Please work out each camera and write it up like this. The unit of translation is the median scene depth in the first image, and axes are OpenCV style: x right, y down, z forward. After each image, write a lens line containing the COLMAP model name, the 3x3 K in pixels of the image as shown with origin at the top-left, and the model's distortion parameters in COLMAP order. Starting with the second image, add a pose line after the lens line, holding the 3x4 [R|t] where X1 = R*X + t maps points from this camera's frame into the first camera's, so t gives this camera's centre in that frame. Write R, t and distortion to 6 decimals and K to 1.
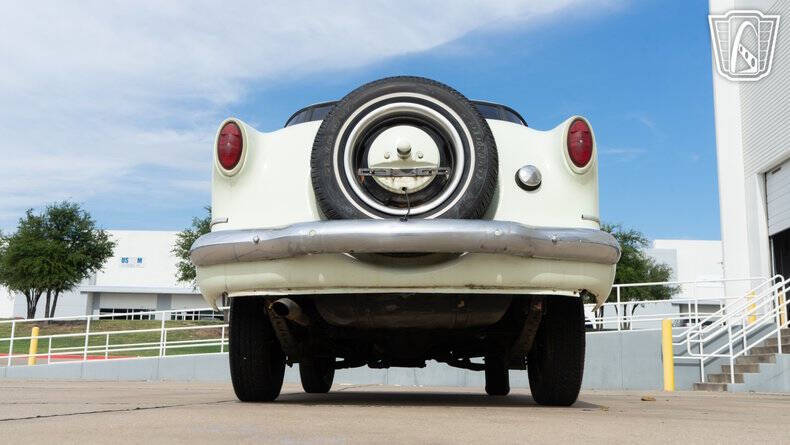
lens RADIAL K [[807.9, 0, 399.5], [0, 807.9, 219.0], [0, 0, 1]] dist [0.005806, 0.015715]
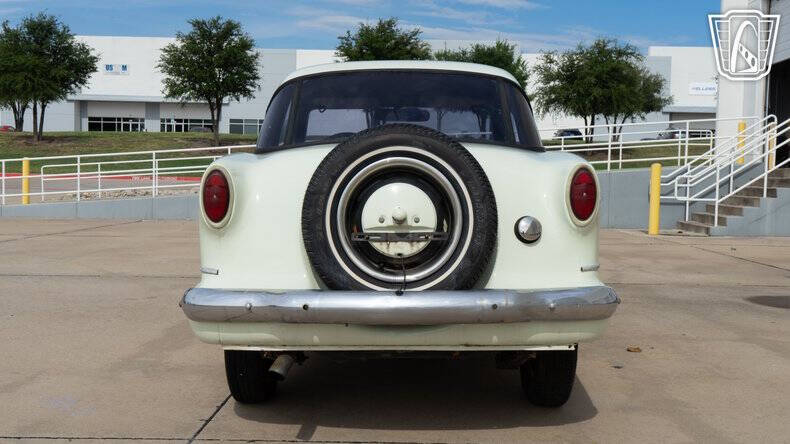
lens RADIAL K [[807.9, 0, 399.5], [0, 807.9, 218.5], [0, 0, 1]] dist [0.005806, 0.015715]
pose [[0.999930, -0.001854, 0.011728, -0.005453], [-0.001037, 0.970330, 0.241781, -0.300769], [-0.011828, -0.241776, 0.970260, 0.069046]]
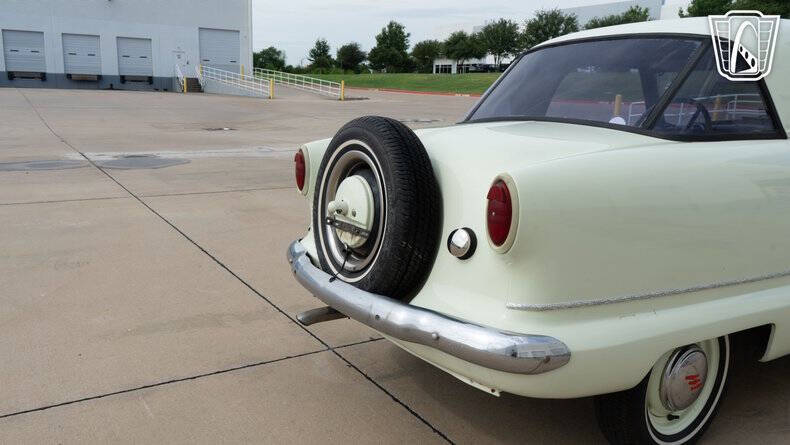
lens RADIAL K [[630.0, 0, 395.6], [0, 630.0, 225.4], [0, 0, 1]] dist [-0.009112, -0.001098]
pose [[0.557497, 0.165255, -0.813565, 0.652526], [0.149452, 0.943999, 0.294161, -0.271887], [0.816616, -0.285583, 0.501579, 0.633535]]
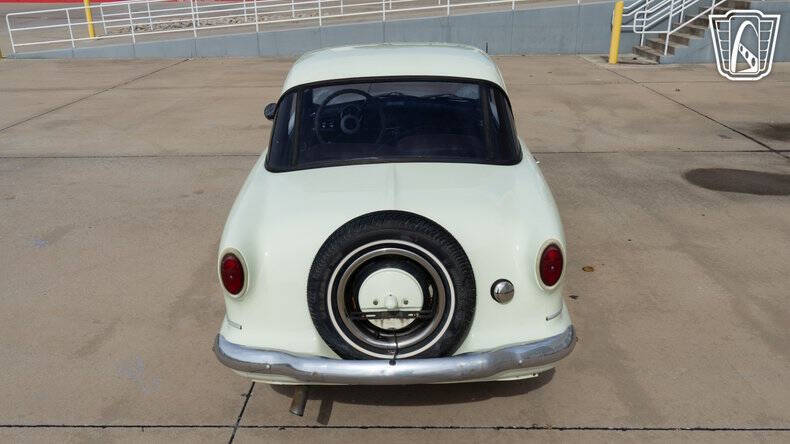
lens RADIAL K [[635.4, 0, 396.2], [0, 635.4, 222.4], [0, 0, 1]] dist [-0.008668, -0.005130]
pose [[0.999536, -0.029349, -0.008091, 0.022449], [0.029098, 0.842841, 0.537375, -0.618517], [-0.008952, -0.537361, 0.843305, 0.311802]]
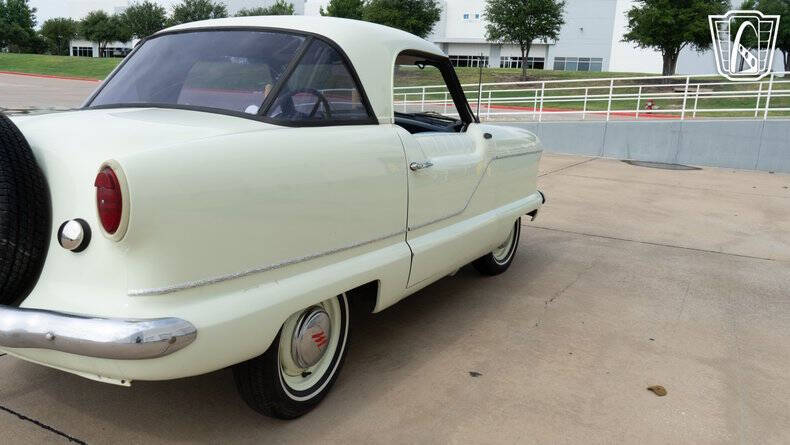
lens RADIAL K [[628.8, 0, 398.7], [0, 628.8, 224.1], [0, 0, 1]] dist [-0.005202, 0.000575]
pose [[0.898894, 0.113490, -0.423213, 0.710104], [0.052624, 0.930921, 0.361411, -0.268910], [0.434994, -0.347141, 0.830827, 0.640719]]
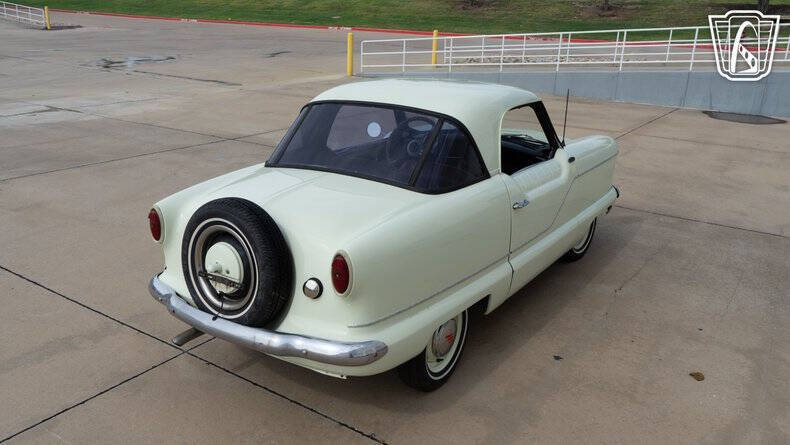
lens RADIAL K [[629.2, 0, 398.5], [0, 629.2, 230.2], [0, 0, 1]] dist [-0.003667, -0.000180]
pose [[0.846151, 0.174718, -0.503490, 0.767403], [0.095063, 0.880103, 0.465168, -0.587368], [0.524397, -0.441466, 0.728091, 0.394319]]
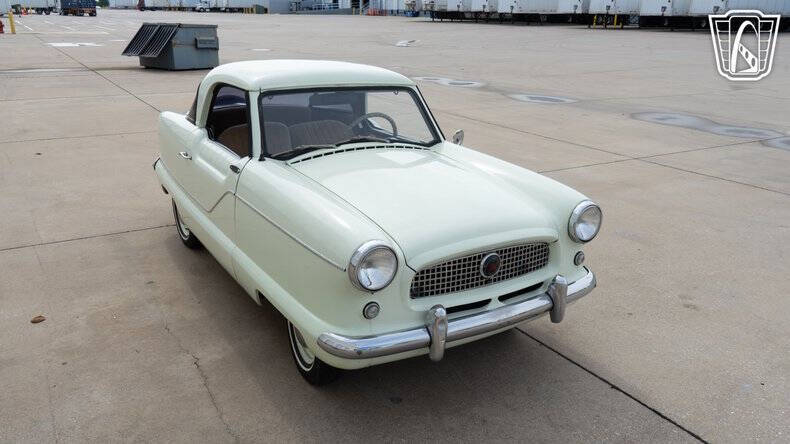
lens RADIAL K [[641.7, 0, 398.9], [0, 641.7, 224.8], [0, 0, 1]] dist [-0.013956, 0.002075]
pose [[-0.833415, 0.140142, -0.534584, 0.748882], [0.072646, 0.986701, 0.145411, -0.013690], [0.547853, 0.082352, -0.832512, 3.186221]]
